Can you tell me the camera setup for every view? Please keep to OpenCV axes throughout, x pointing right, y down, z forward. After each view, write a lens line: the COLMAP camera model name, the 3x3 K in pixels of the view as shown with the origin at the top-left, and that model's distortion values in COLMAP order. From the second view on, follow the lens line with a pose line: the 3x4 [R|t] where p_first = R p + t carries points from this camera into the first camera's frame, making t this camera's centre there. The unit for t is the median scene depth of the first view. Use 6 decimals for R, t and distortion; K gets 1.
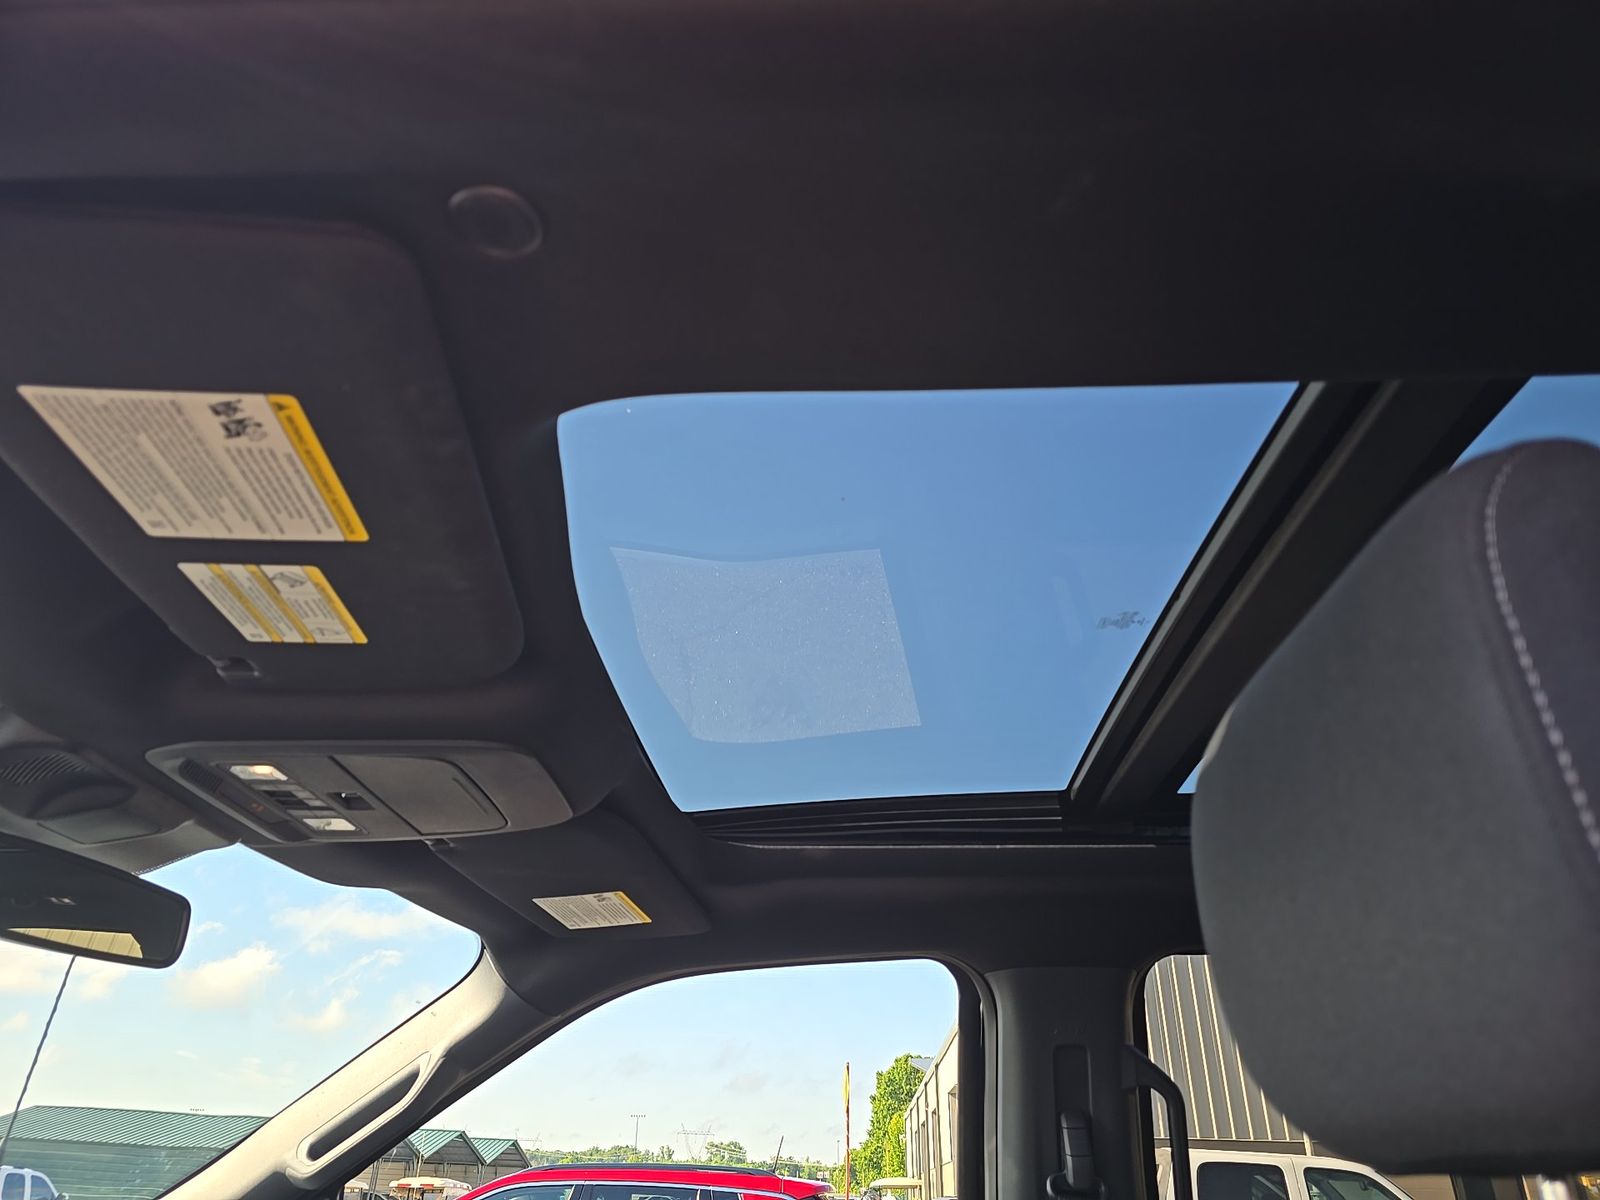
lens RADIAL K [[1065.2, 0, 800.0], [0, 1065.2, 600.0], [0, 0, 1]] dist [0.025776, -0.000998]
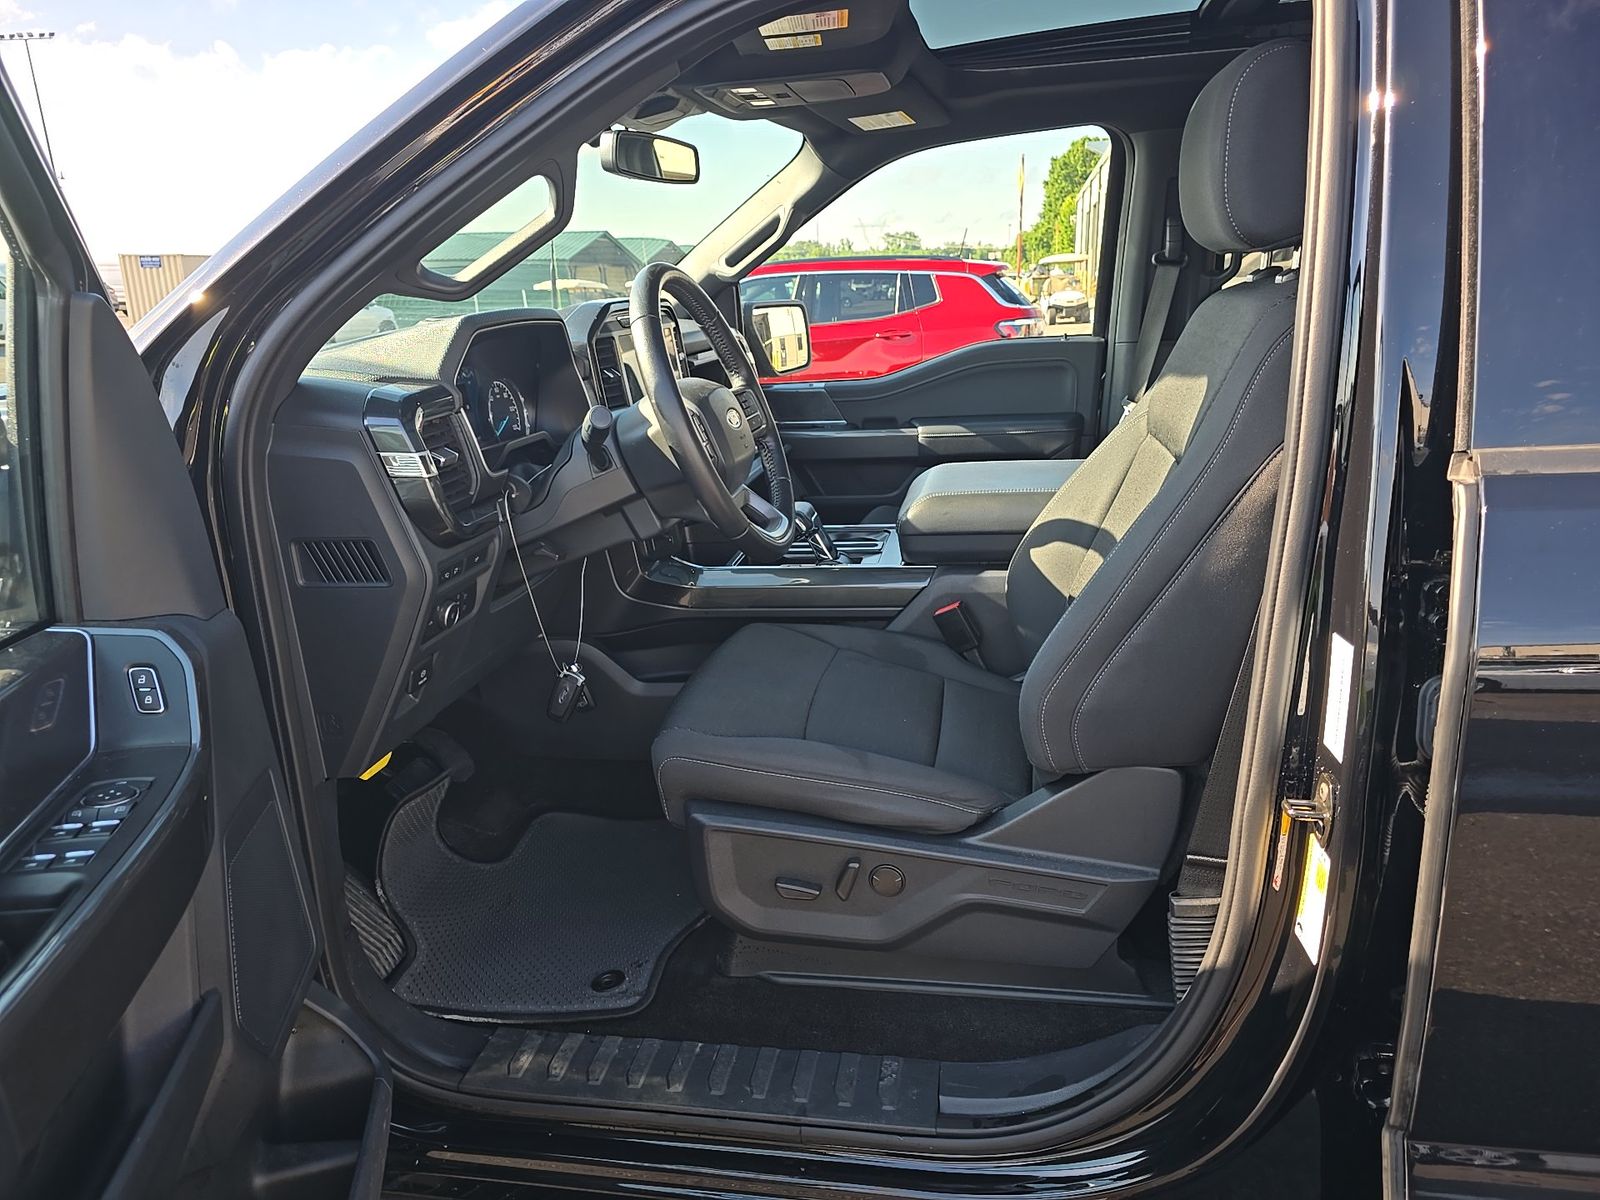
lens RADIAL K [[1065.2, 0, 800.0], [0, 1065.2, 600.0], [0, 0, 1]] dist [0.025776, -0.000998]
pose [[0.987155, -0.001466, -0.159762, -0.047849], [0.115494, 0.697487, 0.707229, -0.324196], [0.110395, -0.716596, 0.688697, -0.584723]]
